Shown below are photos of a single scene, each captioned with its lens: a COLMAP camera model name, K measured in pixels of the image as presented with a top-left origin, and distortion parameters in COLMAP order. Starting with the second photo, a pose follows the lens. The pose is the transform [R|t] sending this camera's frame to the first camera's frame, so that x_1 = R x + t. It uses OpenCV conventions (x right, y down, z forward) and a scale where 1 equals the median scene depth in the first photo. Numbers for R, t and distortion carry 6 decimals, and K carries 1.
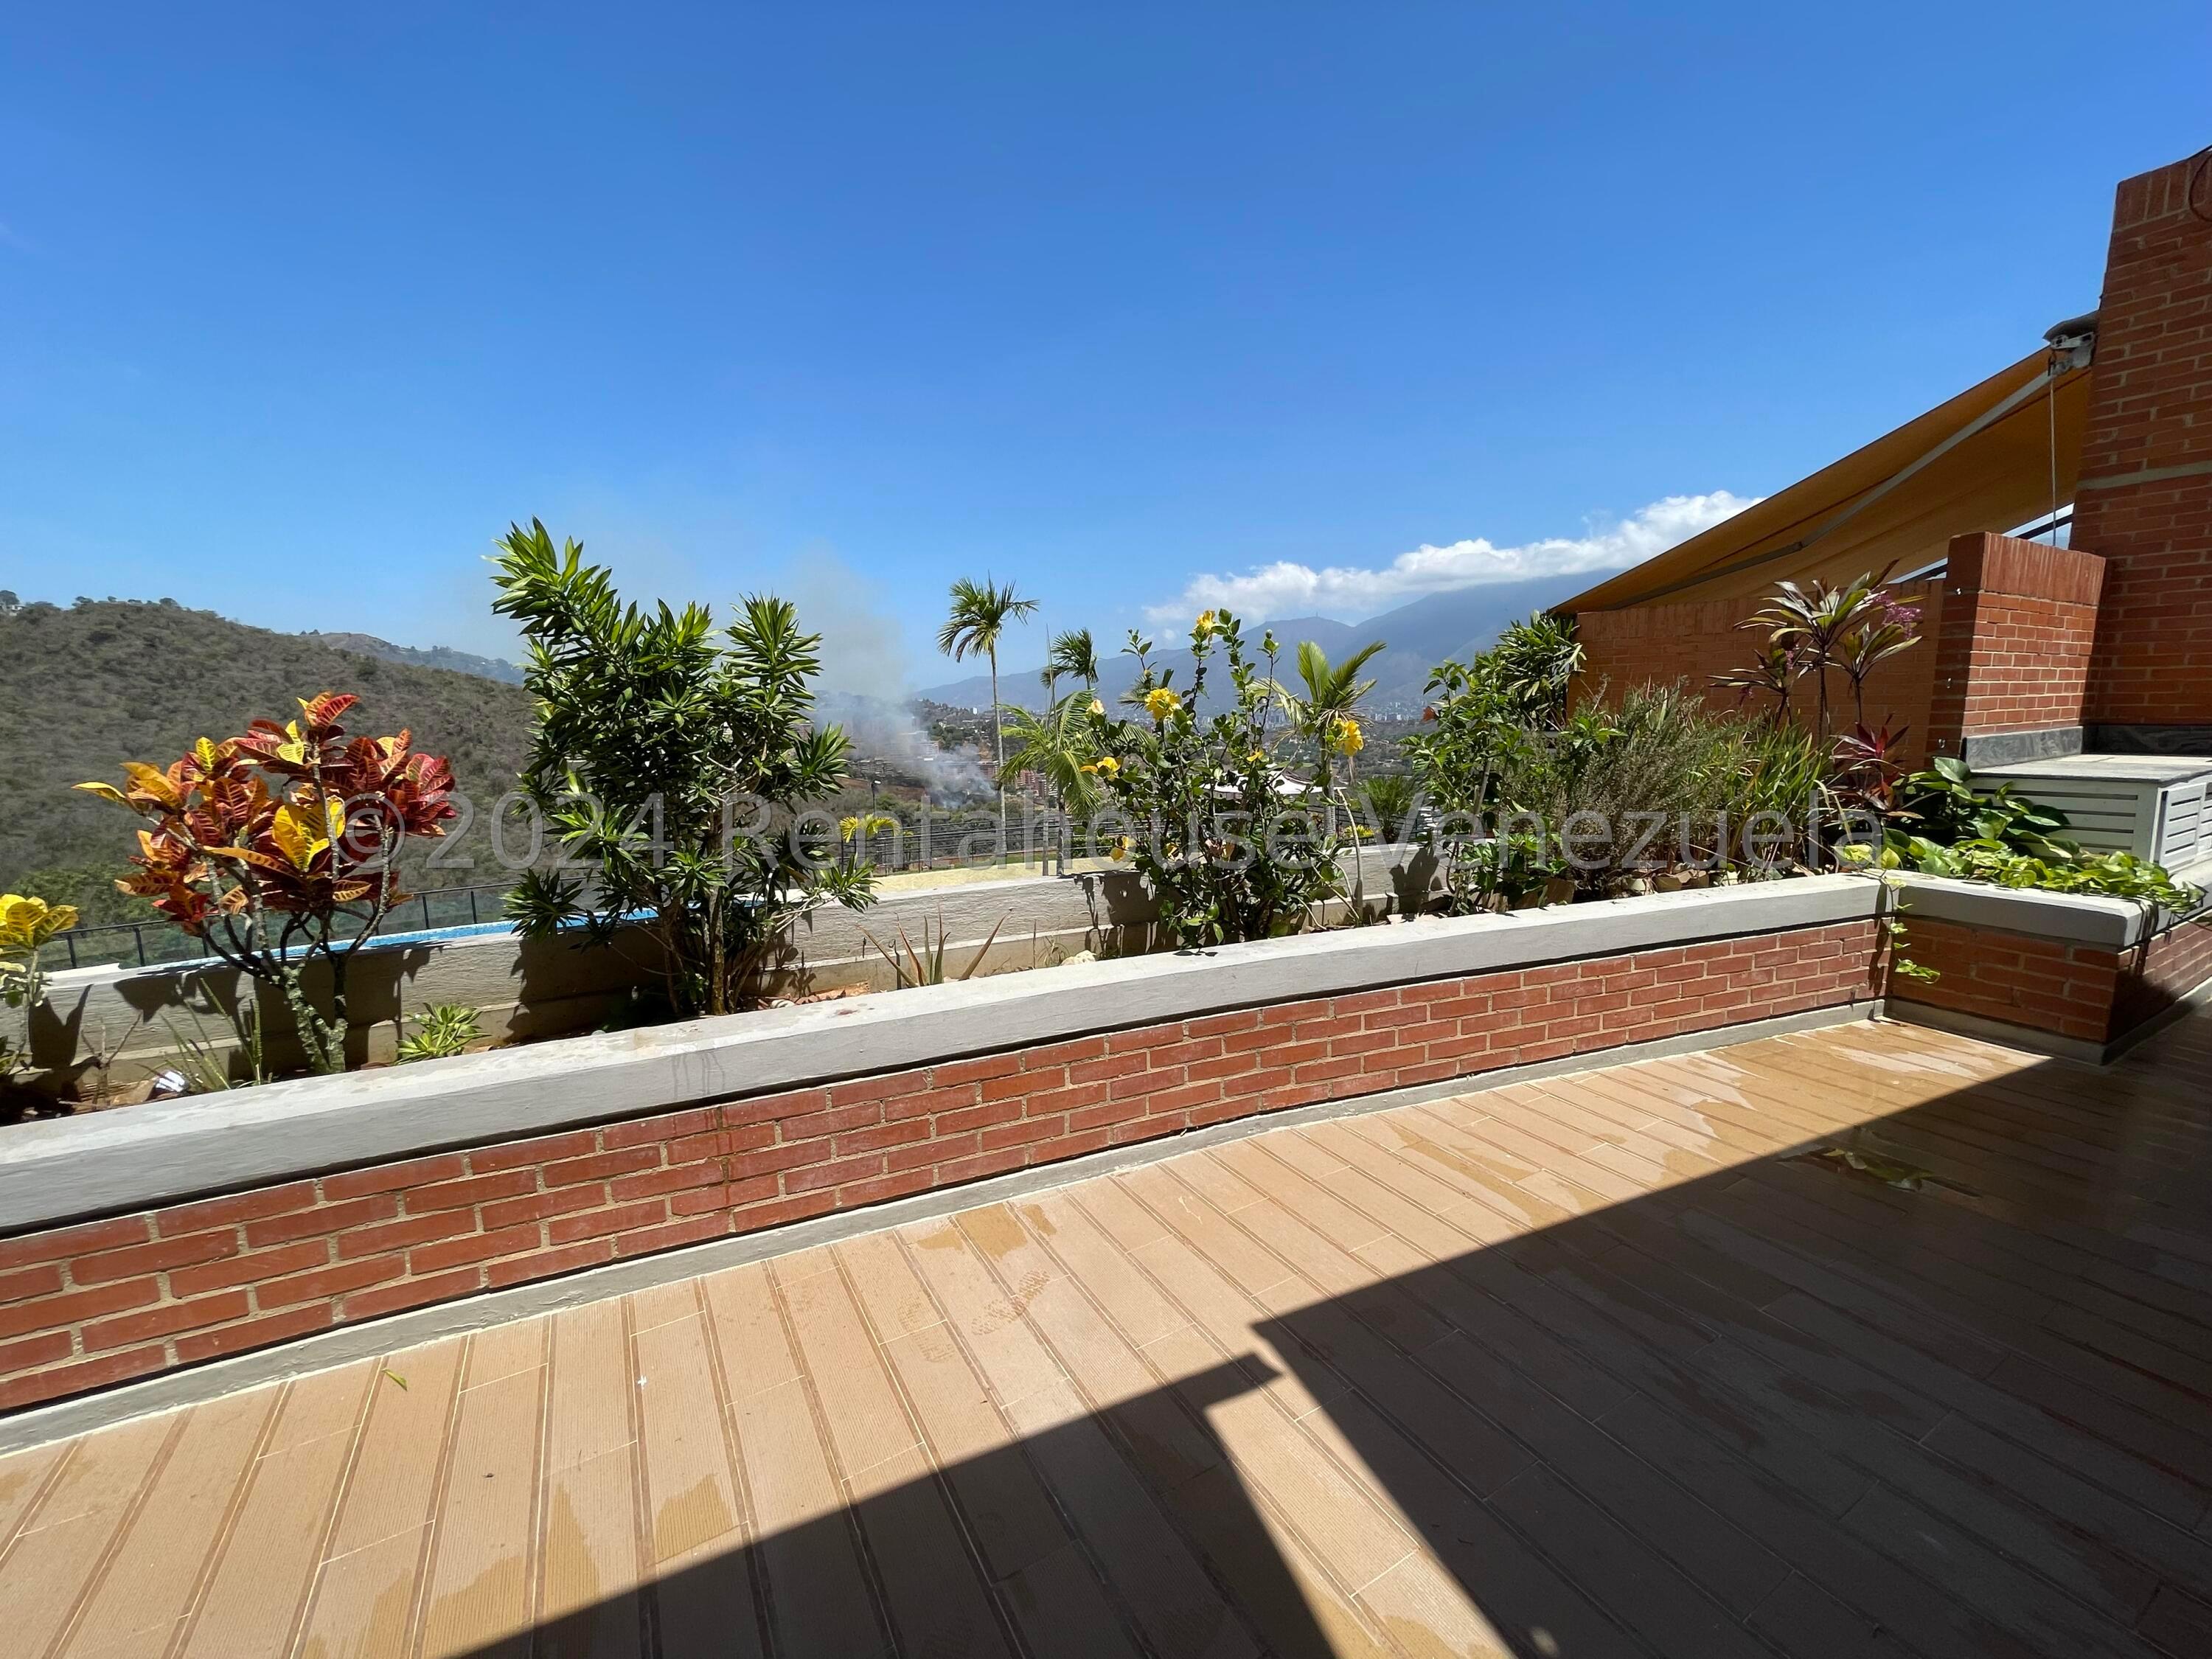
lens RADIAL K [[888.5, 0, 1097.4], [0, 888.5, 815.1], [0, 0, 1]] dist [-0.001595, 0.000295]
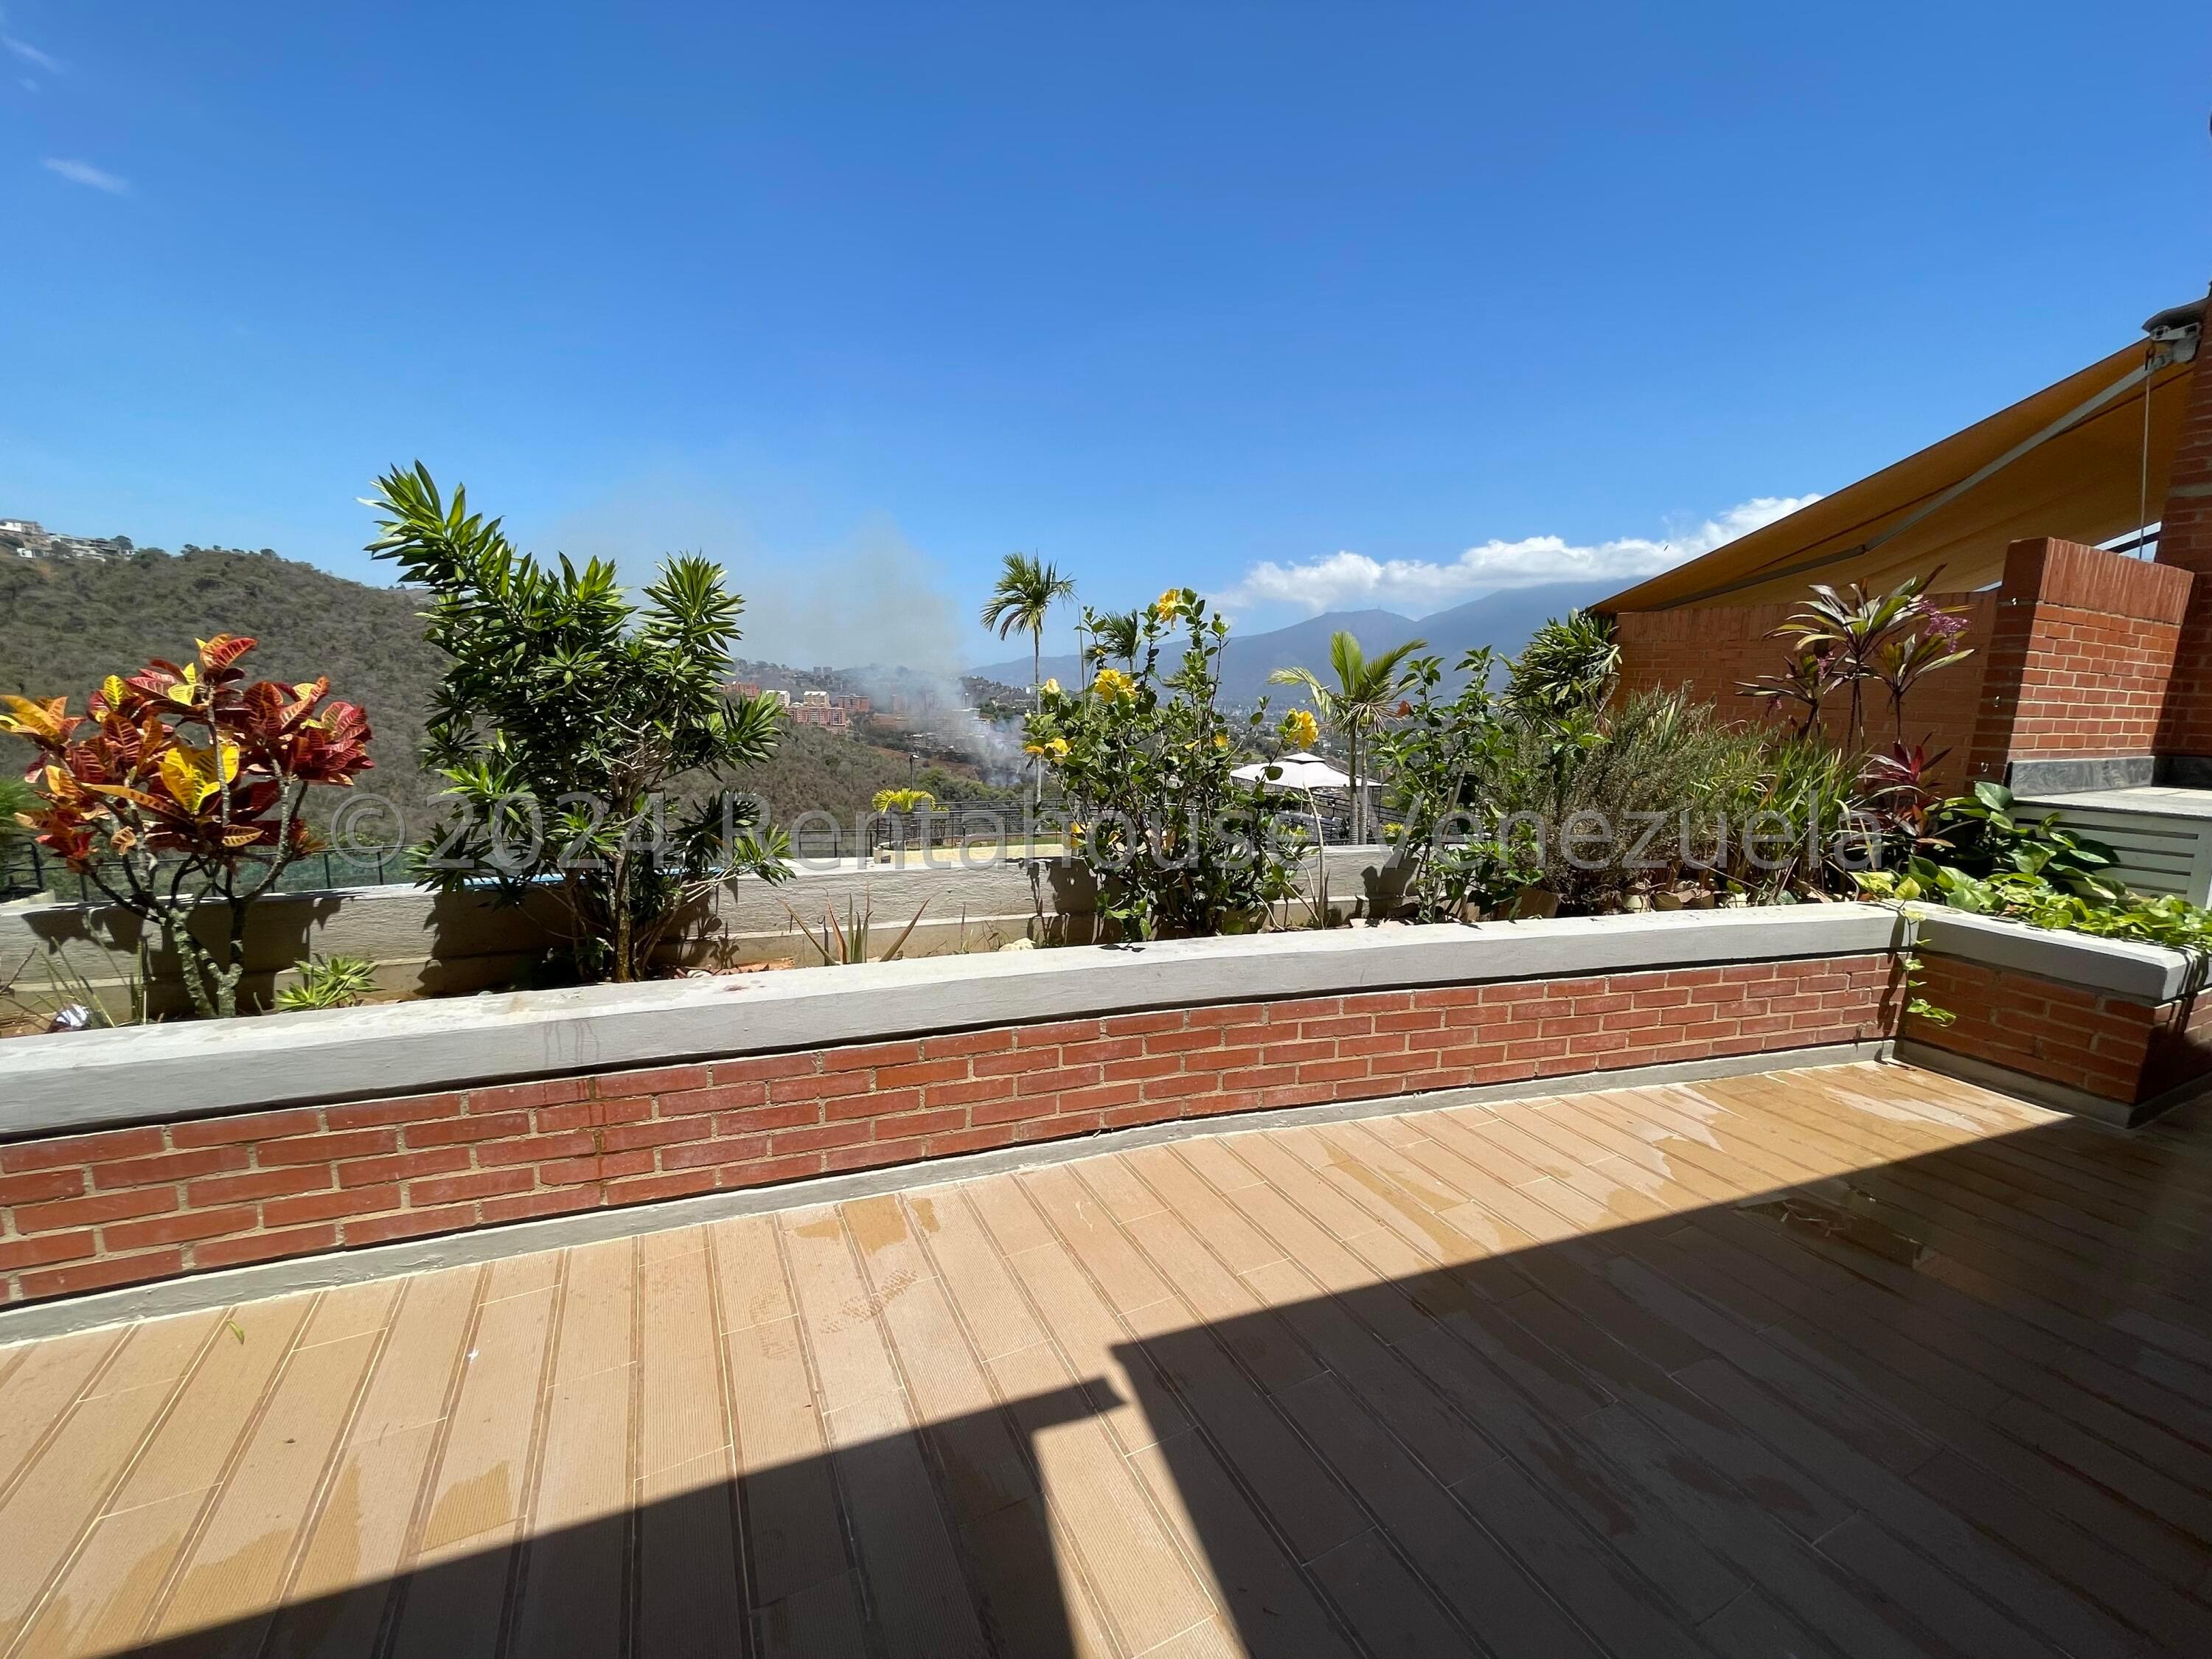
lens RADIAL K [[888.5, 0, 1097.4], [0, 888.5, 815.1], [0, 0, 1]] dist [-0.001595, 0.000295]
pose [[0.997380, 0.051109, -0.051198, 0.130818], [-0.050177, 0.998553, 0.019318, -0.004237], [0.052111, -0.016698, 0.998502, 0.050276]]
